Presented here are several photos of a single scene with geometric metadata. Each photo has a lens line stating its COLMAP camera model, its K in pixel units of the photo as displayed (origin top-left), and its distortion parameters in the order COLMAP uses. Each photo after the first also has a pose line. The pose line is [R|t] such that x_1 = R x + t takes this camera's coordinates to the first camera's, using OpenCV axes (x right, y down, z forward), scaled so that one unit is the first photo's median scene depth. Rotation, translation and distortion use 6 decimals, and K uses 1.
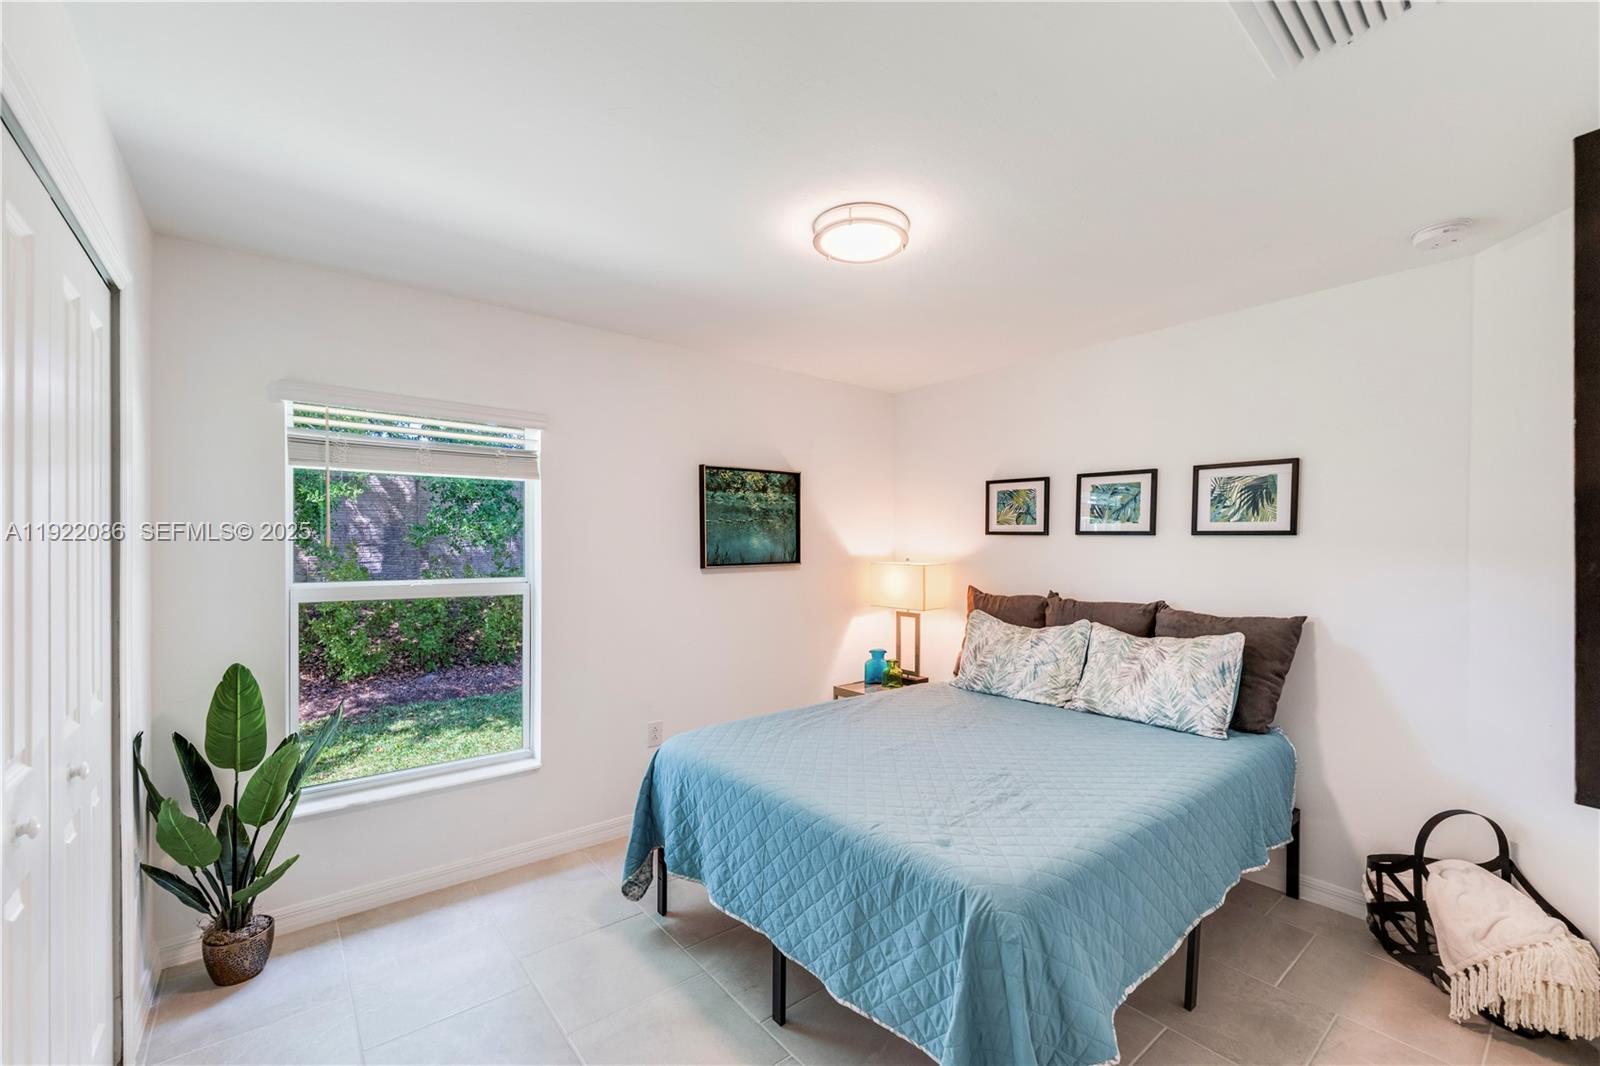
lens RADIAL K [[652.3, 0, 804.3], [0, 652.3, 549.3], [0, 0, 1]] dist [0.001680, -0.001527]
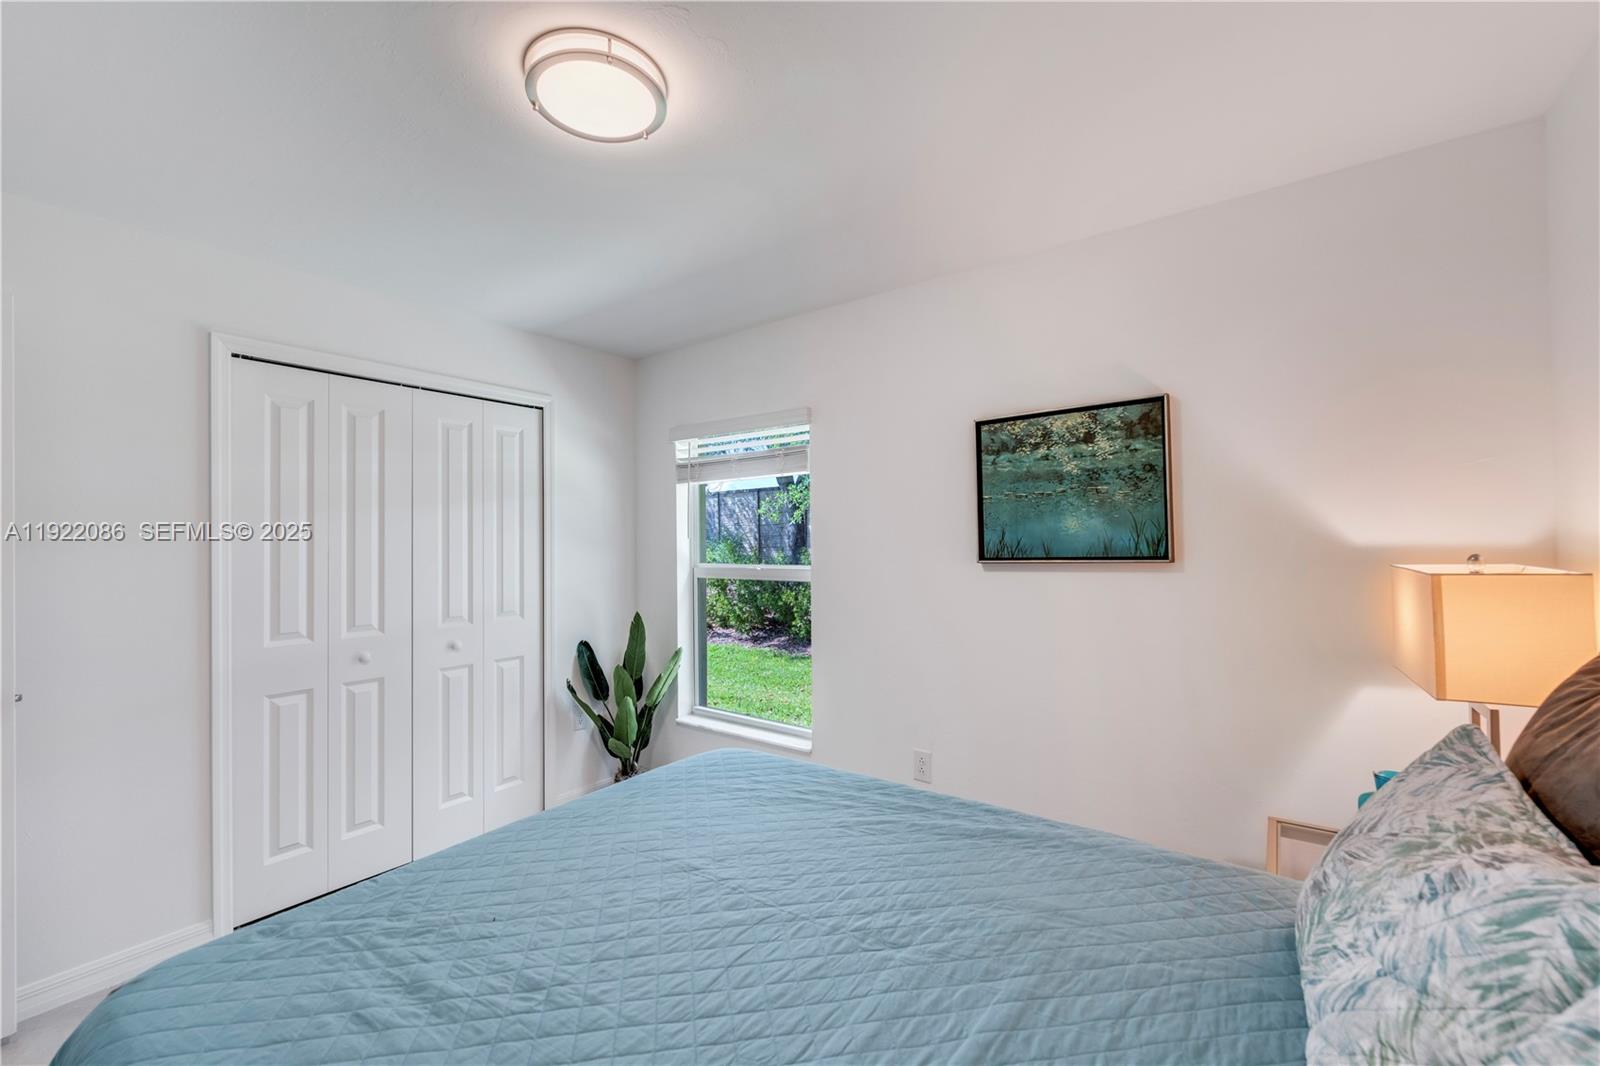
lens RADIAL K [[652.3, 0, 794.3], [0, 652.3, 524.2], [0, 0, 1]] dist [0.001680, -0.001527]
pose [[0.238879, -0.020150, -0.970840, 0.493373], [0.016506, 0.999724, -0.016688, -0.005076], [0.970909, -0.012039, 0.239145, 0.613882]]
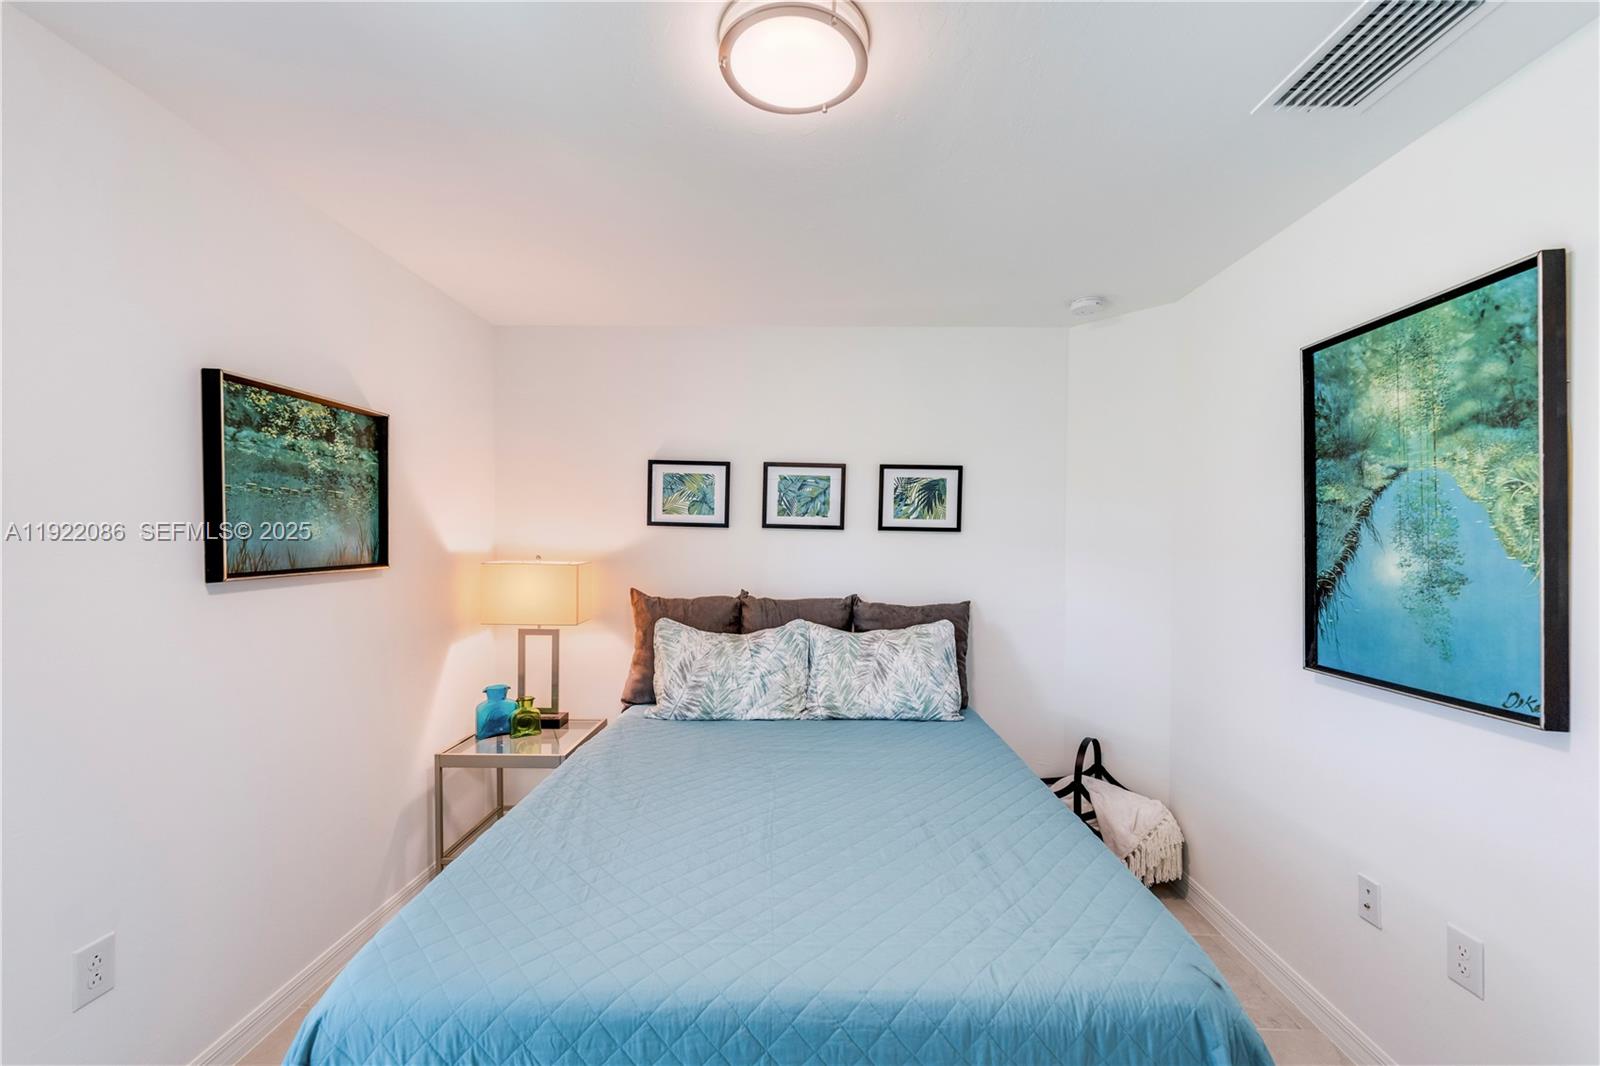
lens RADIAL K [[652.3, 0, 804.5], [0, 652.3, 544.7], [0, 0, 1]] dist [0.001680, -0.001527]
pose [[0.647144, -0.001518, 0.762367, -0.237489], [-0.003087, 0.999985, 0.004612, -0.002480], [-0.762362, -0.005338, 0.647129, 0.341935]]
